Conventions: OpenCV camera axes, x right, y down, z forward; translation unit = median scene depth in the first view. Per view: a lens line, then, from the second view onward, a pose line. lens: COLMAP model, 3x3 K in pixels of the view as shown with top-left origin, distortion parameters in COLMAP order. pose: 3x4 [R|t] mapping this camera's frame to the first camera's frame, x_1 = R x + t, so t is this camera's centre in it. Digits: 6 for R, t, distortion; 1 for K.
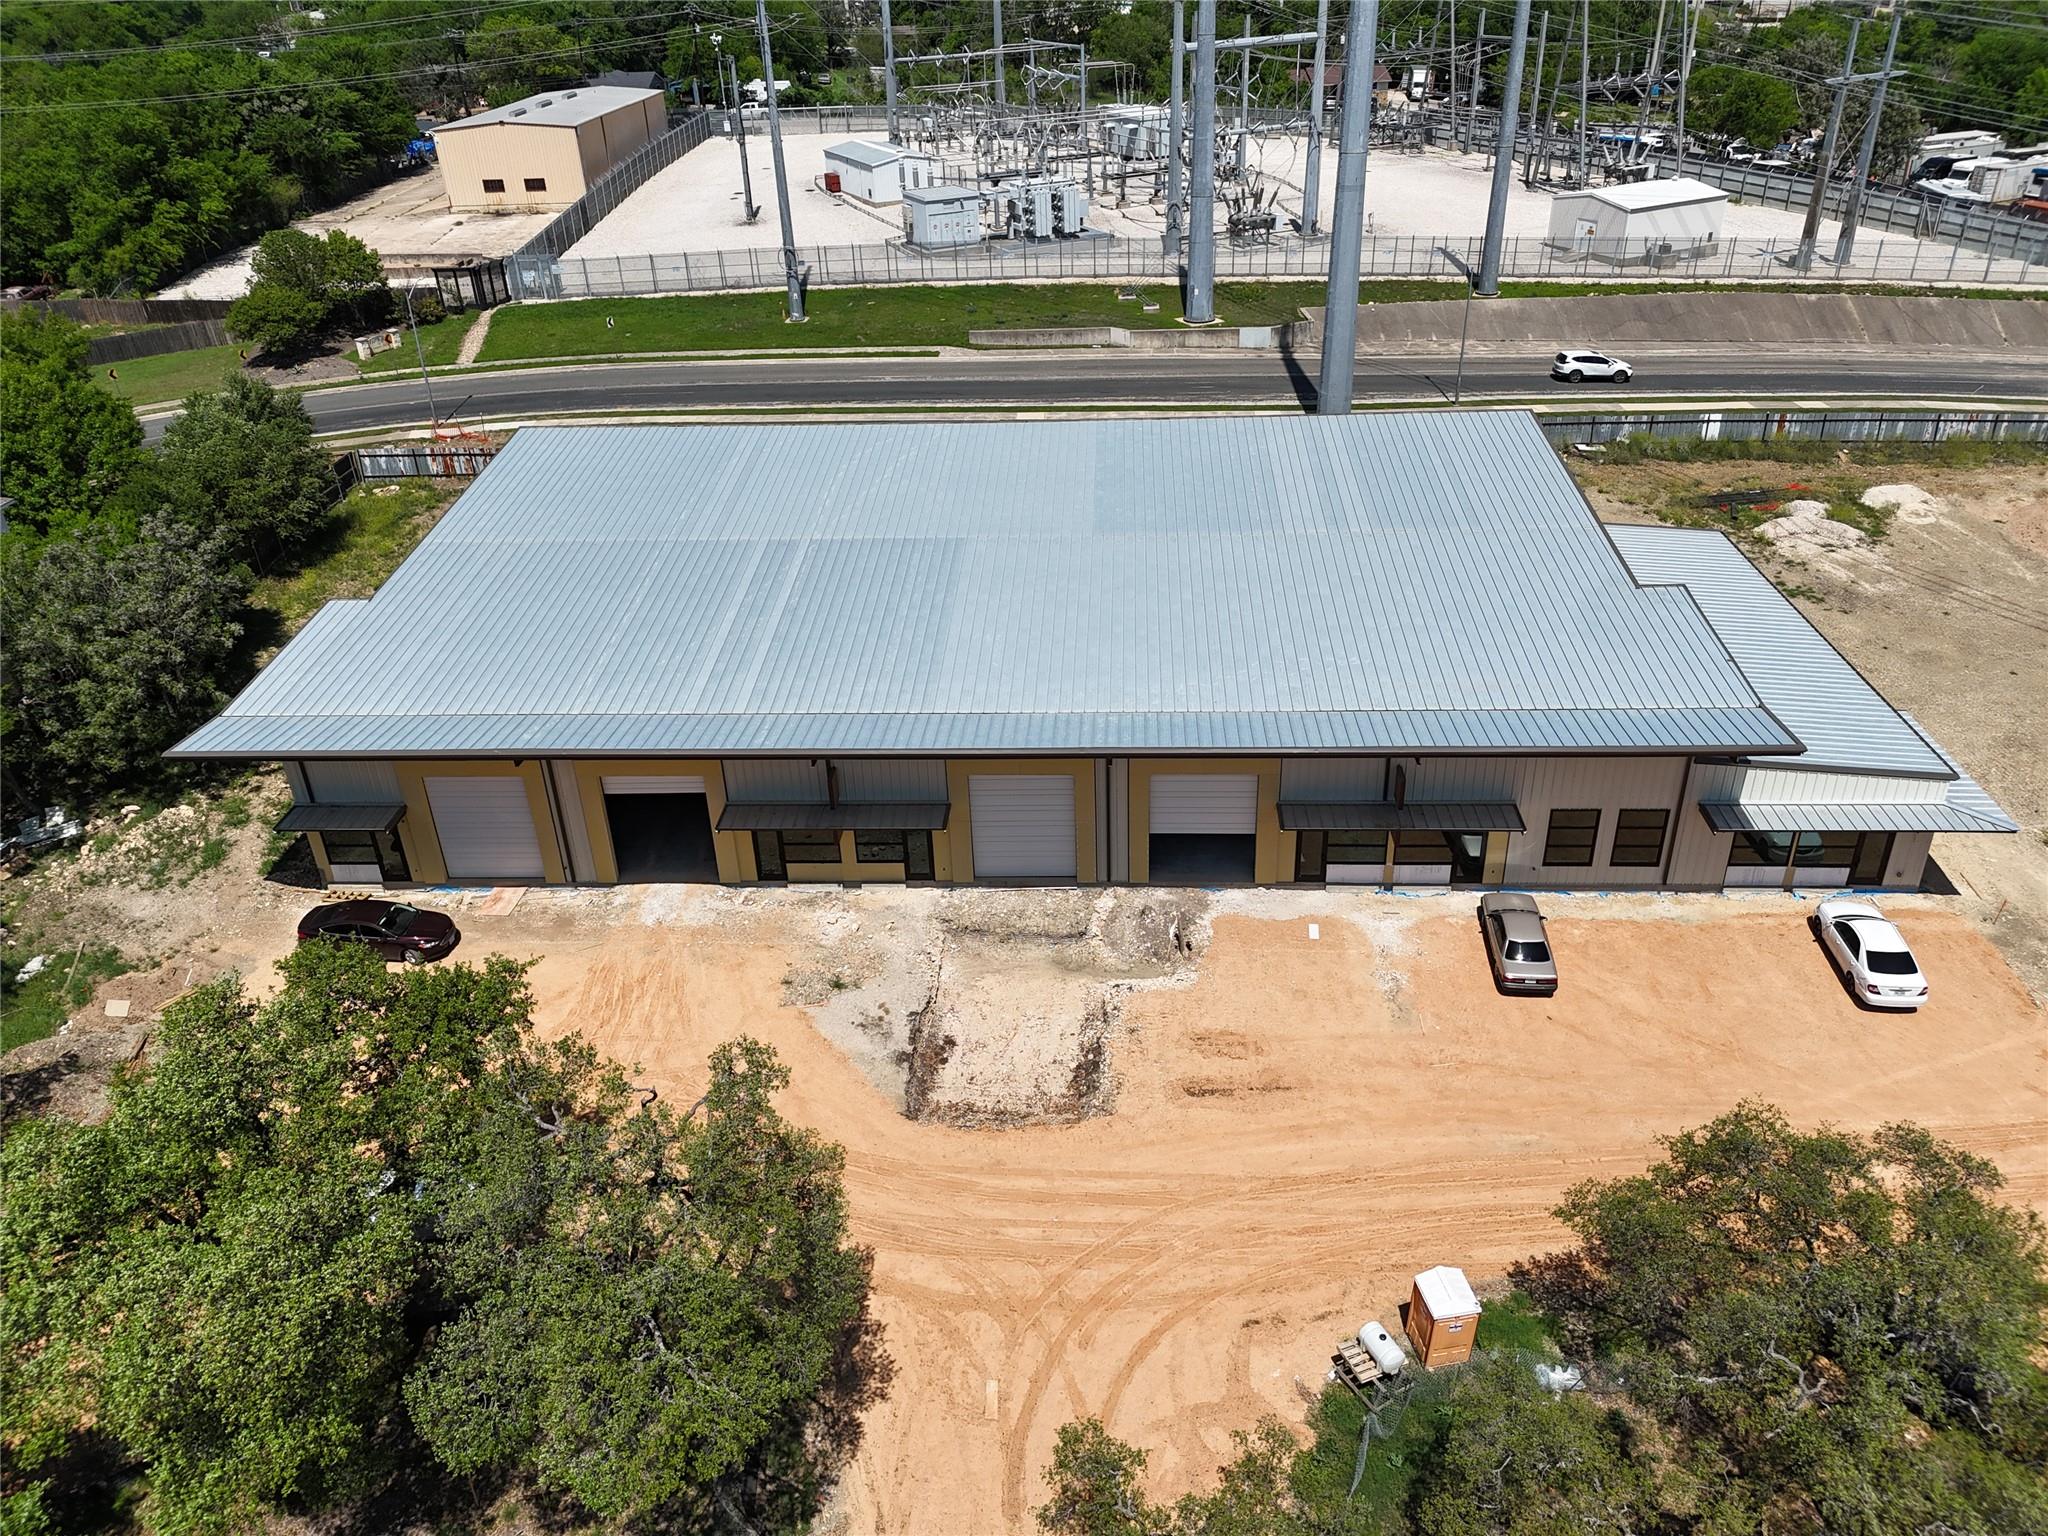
lens RADIAL K [[1505.0, 0, 1033.5], [0, 1505.0, 758.4], [0, 0, 1]] dist [0.057462, -0.047051]
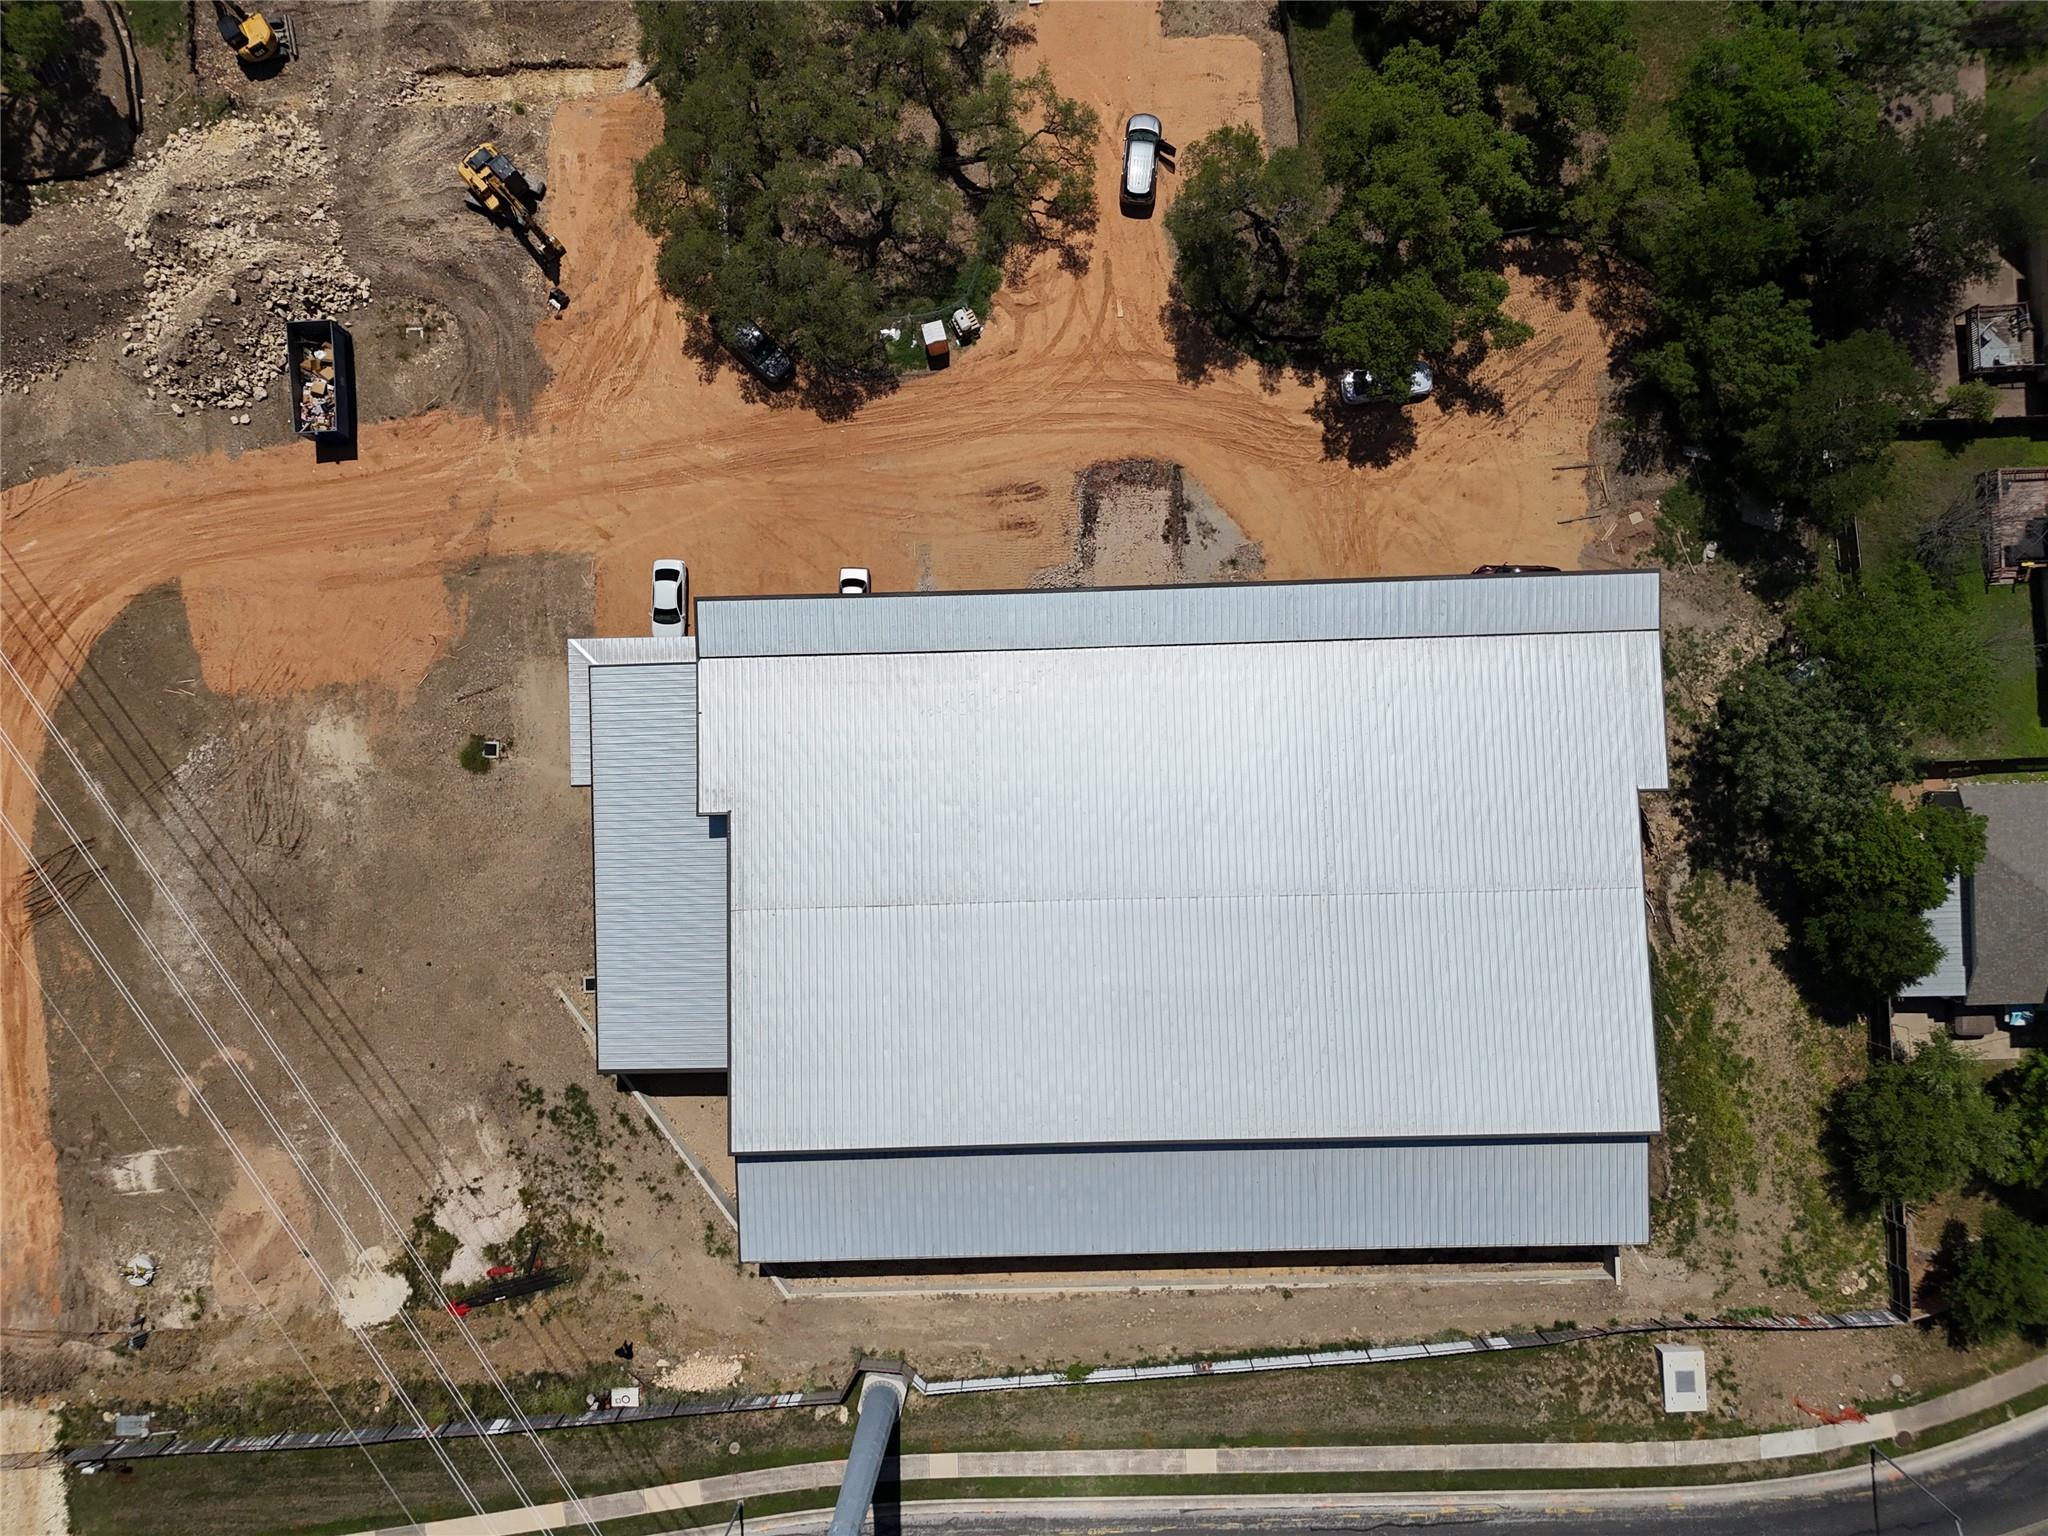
lens RADIAL K [[1505.0, 0, 1023.1], [0, 1505.0, 778.4], [0, 0, 1]] dist [0.057462, -0.047051]
pose [[-0.995767, 0.079387, 0.046321, 0.050790], [0.002291, -0.482370, 0.875964, -1.405558], [0.091884, 0.872363, 0.480147, 0.316735]]
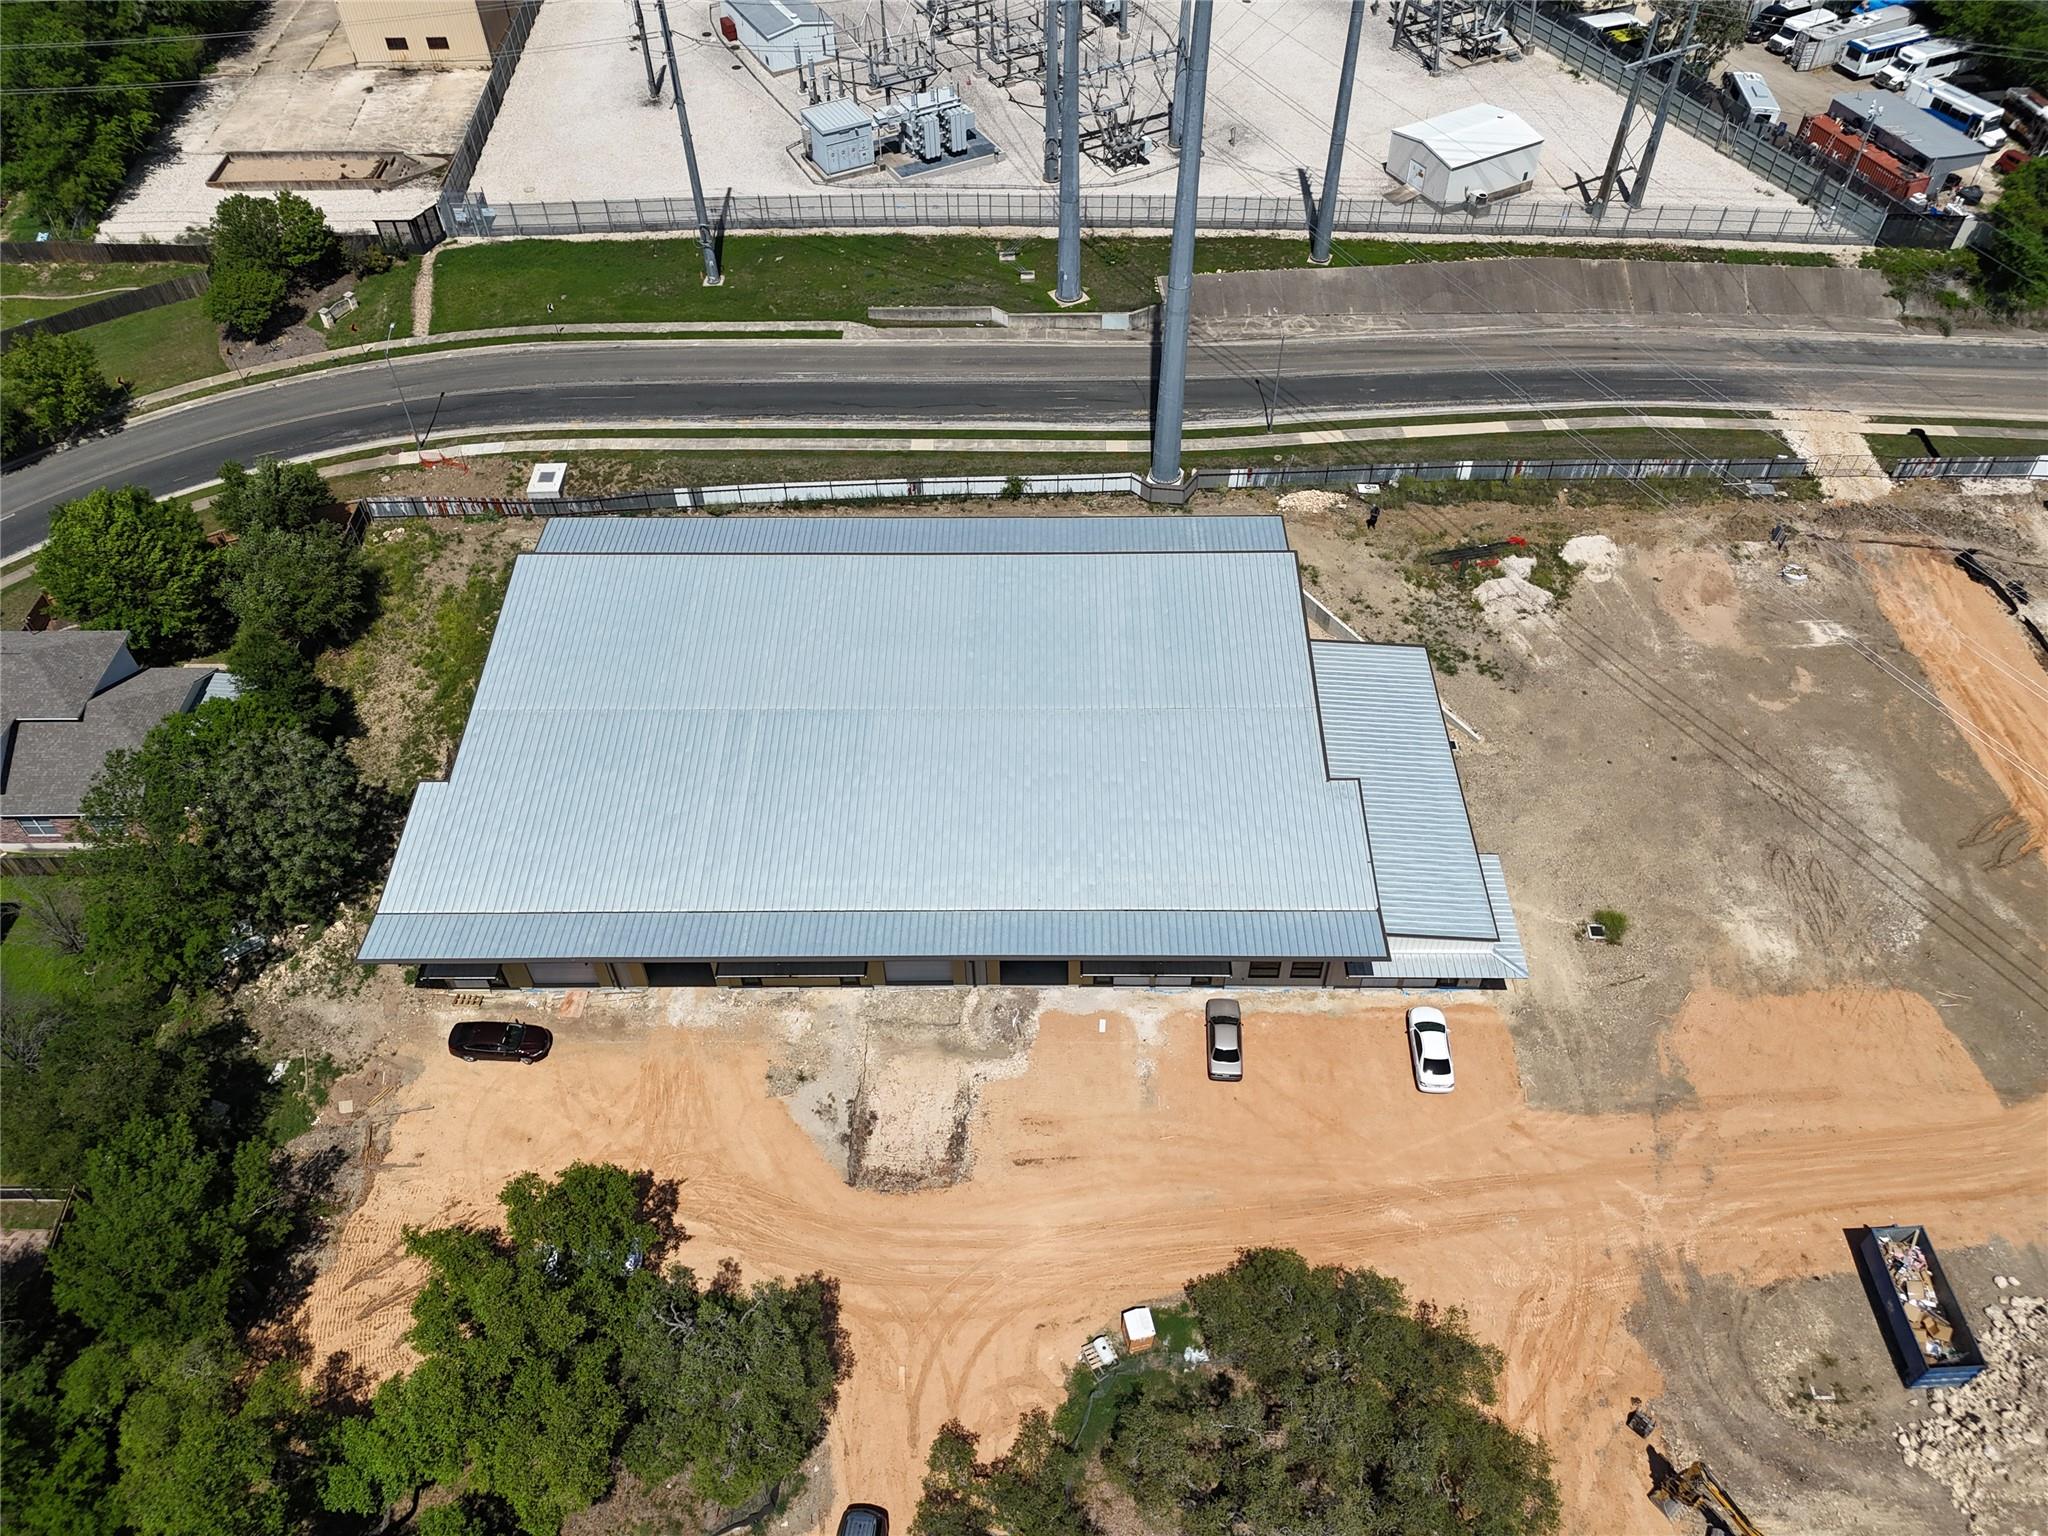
lens RADIAL K [[1505.0, 0, 1032.4], [0, 1505.0, 758.4], [0, 0, 1]] dist [0.057462, -0.047051]
pose [[0.998667, -0.018383, 0.048238, 0.039492], [0.002527, 0.950734, 0.309997, -0.611528], [-0.051560, -0.309462, 0.949513, -0.390451]]
